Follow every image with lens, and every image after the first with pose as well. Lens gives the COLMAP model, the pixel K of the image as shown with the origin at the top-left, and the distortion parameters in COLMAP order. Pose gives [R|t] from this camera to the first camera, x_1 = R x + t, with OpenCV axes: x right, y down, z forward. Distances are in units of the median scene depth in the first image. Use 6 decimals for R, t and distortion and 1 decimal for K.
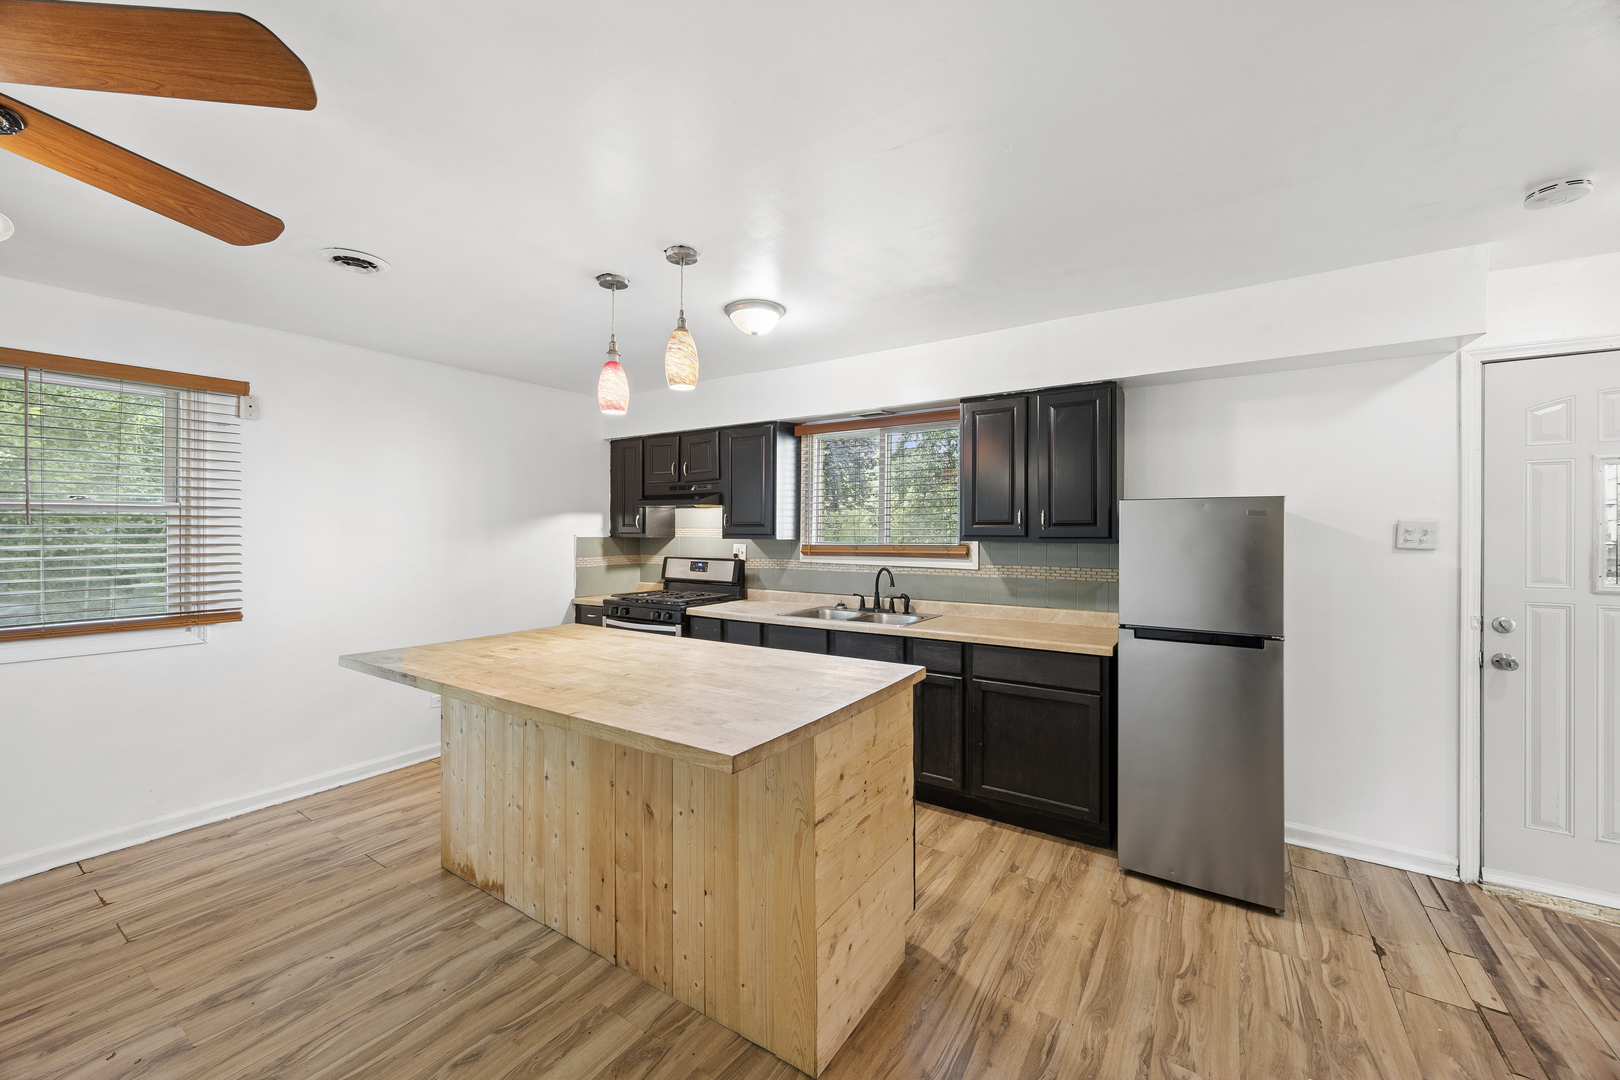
lens RADIAL K [[625.5, 0, 813.7], [0, 625.5, 533.4], [0, 0, 1]] dist [-0.001933, -0.000534]
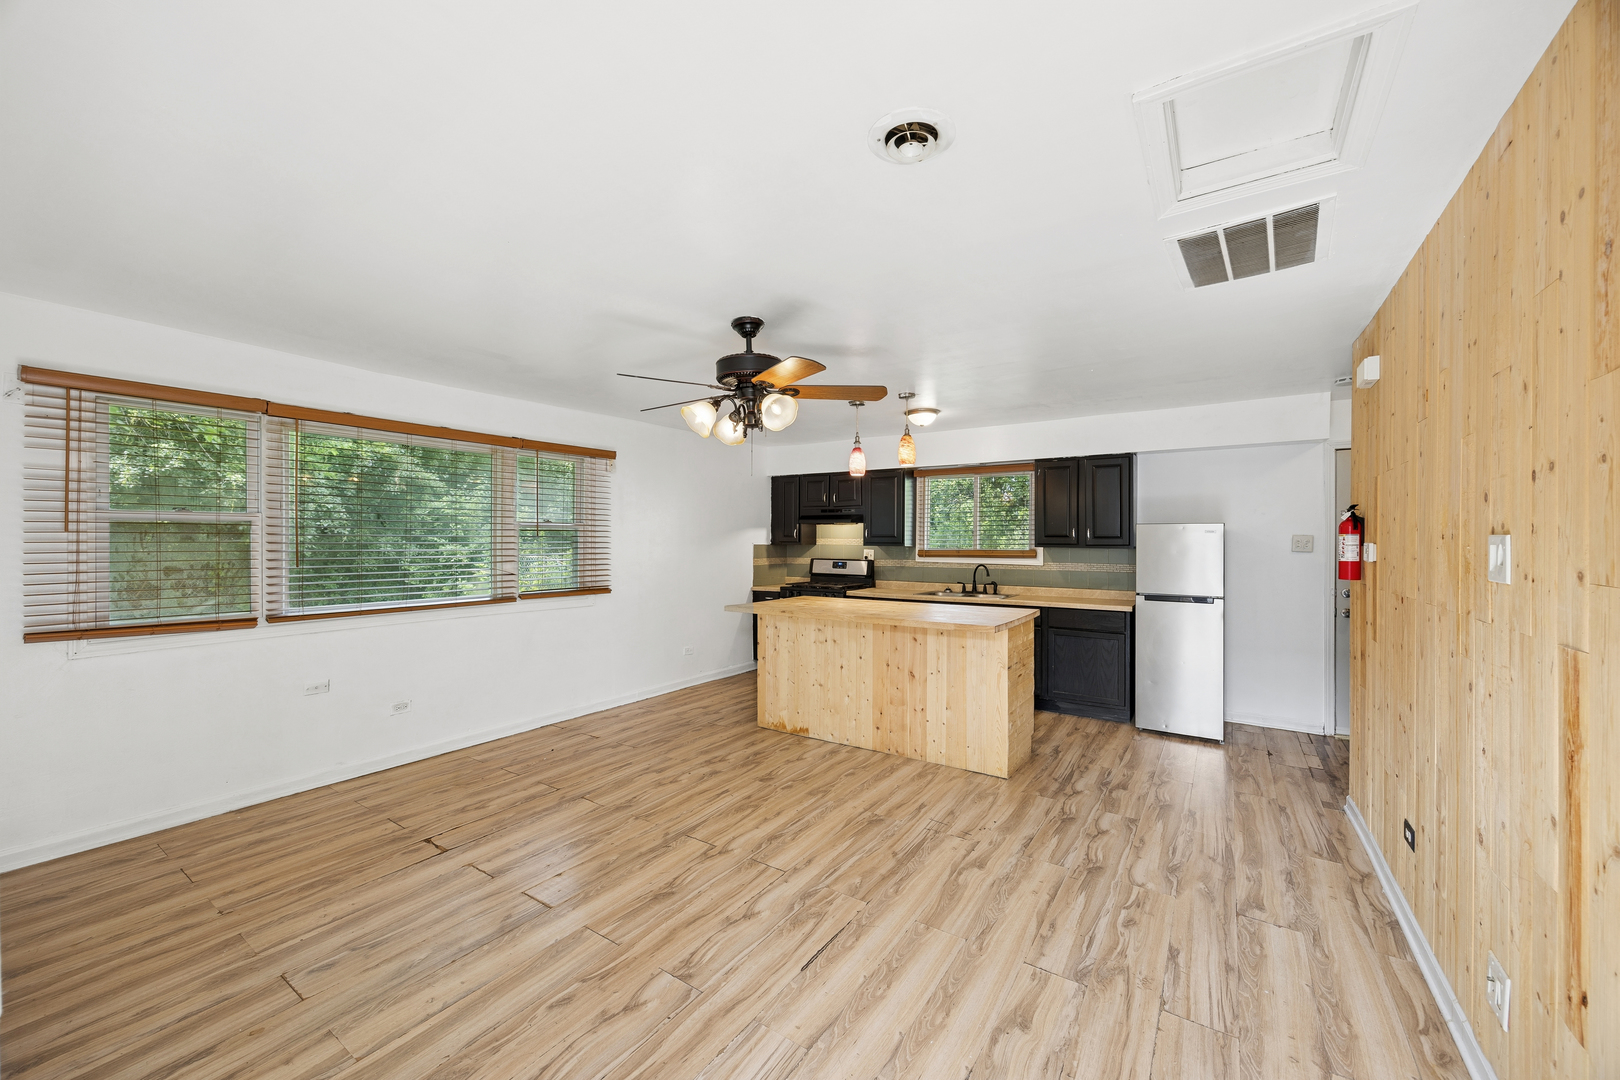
lens RADIAL K [[630.5, 0, 813.7], [0, 630.5, 525.8], [0, 0, 1]] dist [0.001248, 0.000170]
pose [[0.999989, 0.004701, -0.000693, -0.304219], [-0.004719, 0.999576, -0.028735, 0.005826], [0.000558, 0.028738, 0.999587, -0.574944]]
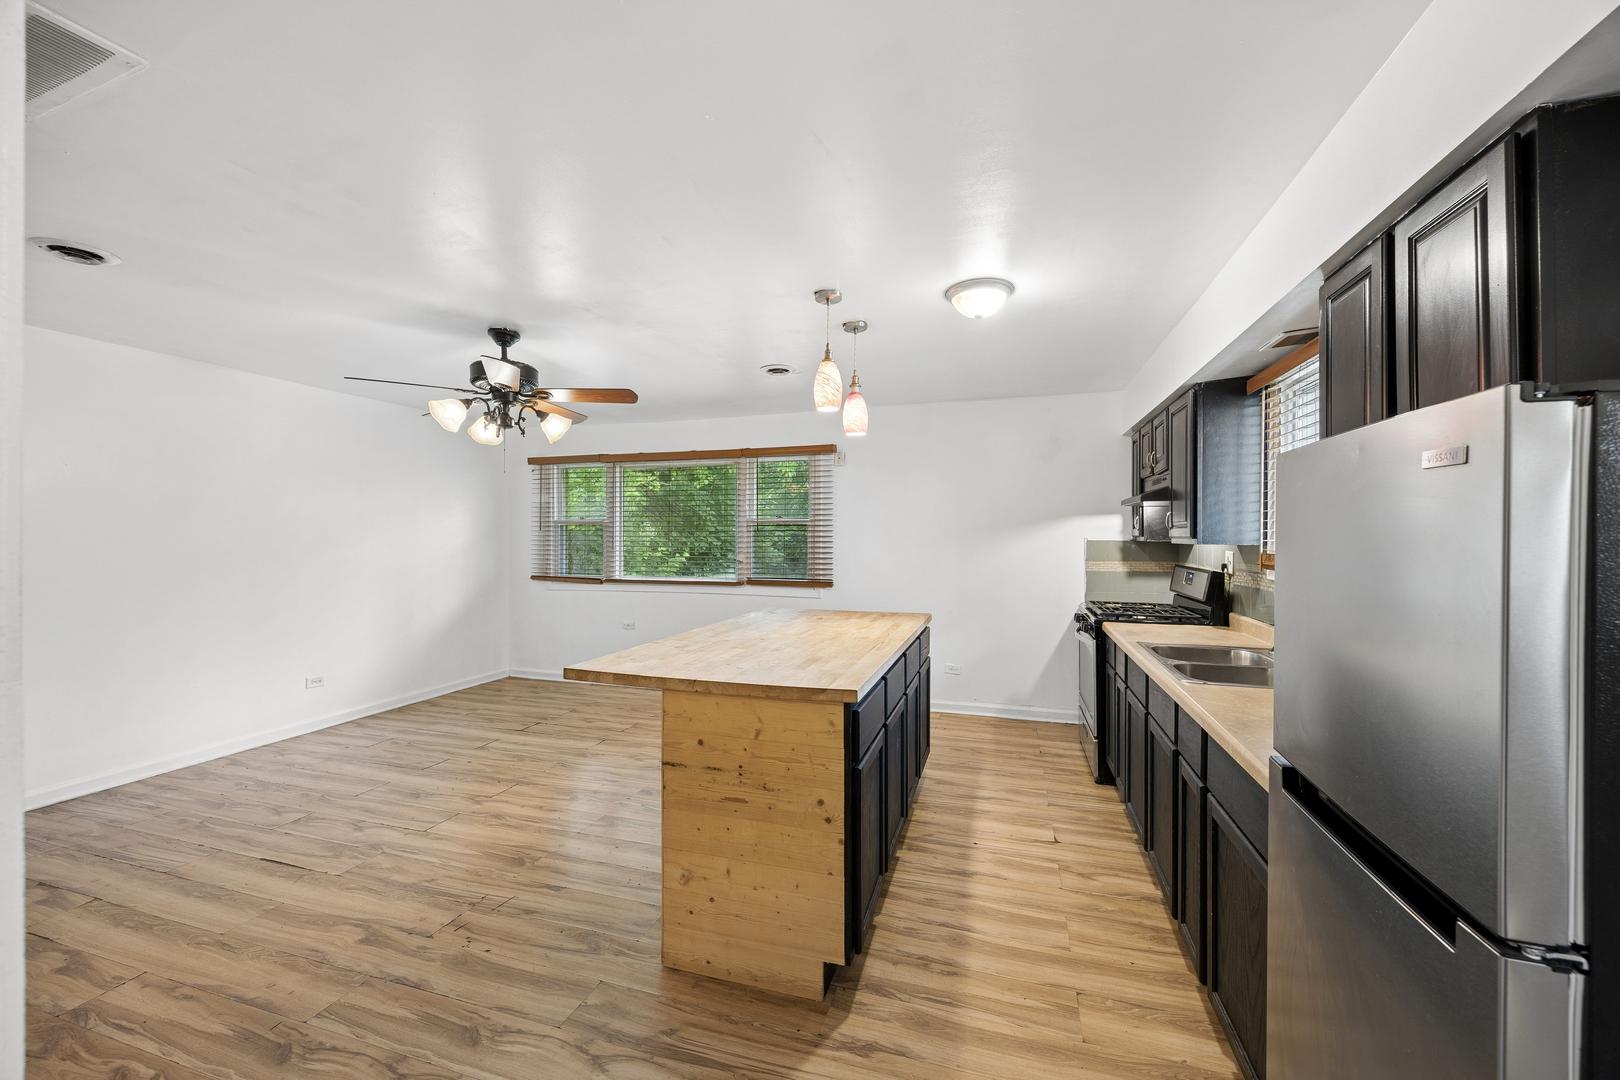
lens RADIAL K [[625.5, 0, 813.7], [0, 625.5, 533.4], [0, 0, 1]] dist [-0.001933, -0.000534]
pose [[0.276251, -0.002414, -0.961082, 0.558500], [-0.005440, 0.999977, -0.004075, 0.002336], [0.961070, 0.006355, 0.276232, 0.402268]]
